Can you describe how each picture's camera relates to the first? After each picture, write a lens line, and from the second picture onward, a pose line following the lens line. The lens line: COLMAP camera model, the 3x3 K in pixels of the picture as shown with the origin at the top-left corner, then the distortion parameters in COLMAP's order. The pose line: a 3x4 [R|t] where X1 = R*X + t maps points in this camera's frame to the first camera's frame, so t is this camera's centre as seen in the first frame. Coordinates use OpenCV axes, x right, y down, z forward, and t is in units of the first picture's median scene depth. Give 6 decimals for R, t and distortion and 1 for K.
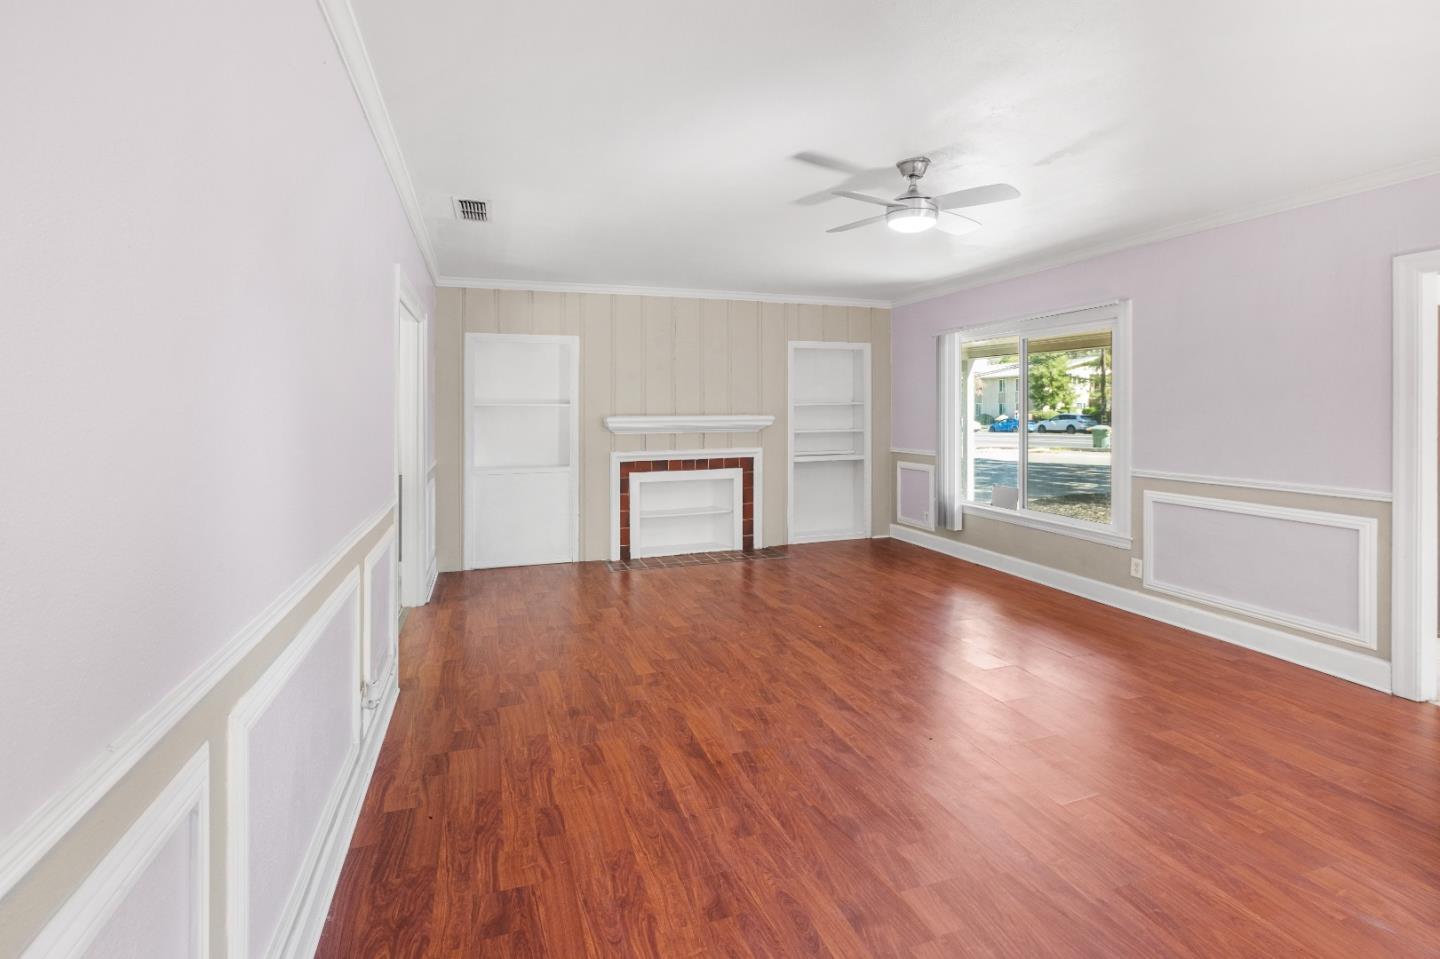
lens RADIAL K [[669.9, 0, 722.2], [0, 669.9, 408.1], [0, 0, 1]] dist [0.000605, -0.000073]
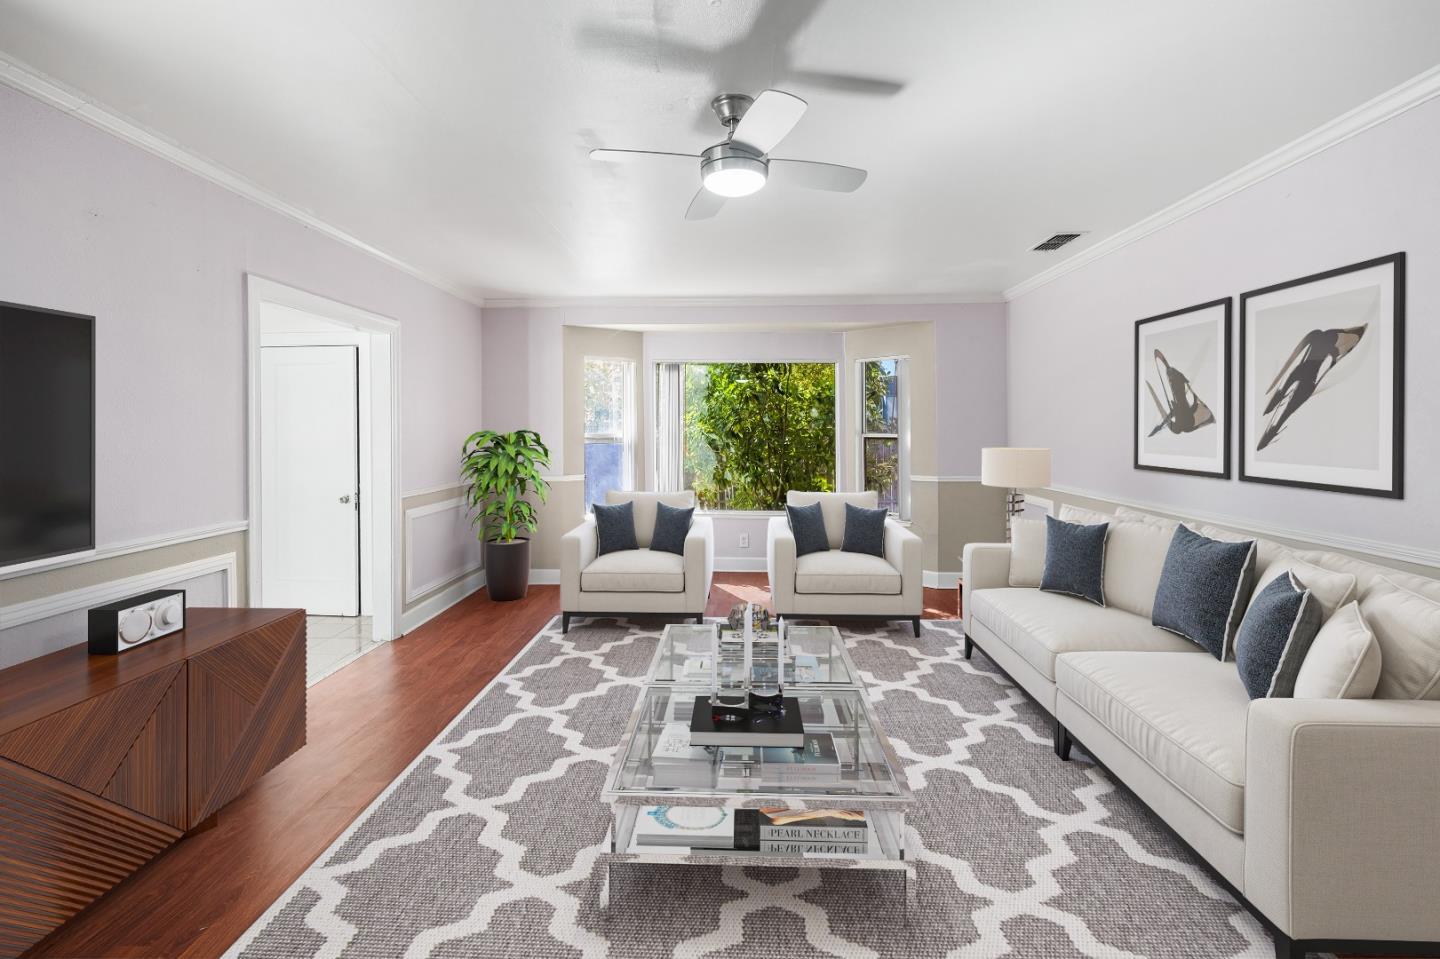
lens RADIAL K [[678.8, 0, 701.6], [0, 678.8, 429.4], [0, 0, 1]] dist [0.000319, -0.000266]
pose [[-0.924162, 0.005610, 0.381960, 0.026686], [0.005337, 0.999984, -0.001773, 0.003080], [-0.381964, 0.000400, -0.924177, 1.668389]]
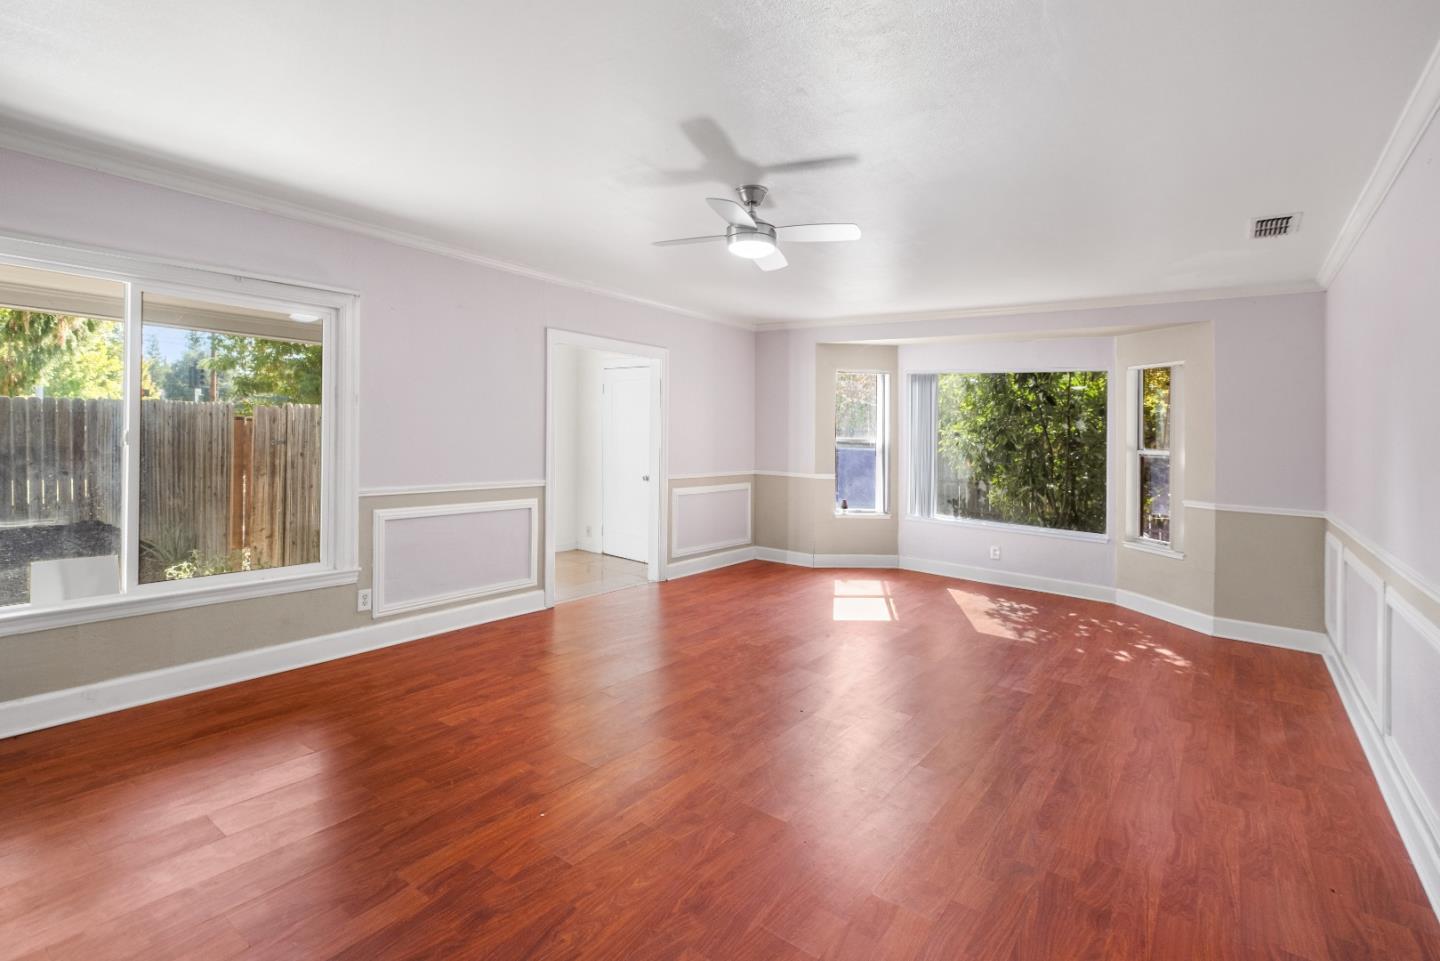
lens RADIAL K [[678.8, 0, 701.6], [0, 678.8, 430.4], [0, 0, 1]] dist [0.000319, -0.000266]
pose [[-0.542177, -0.015940, 0.840113, -0.513073], [-0.032497, 0.999470, -0.002009, 0.004747], [-0.839636, -0.028390, -0.542407, 1.567714]]
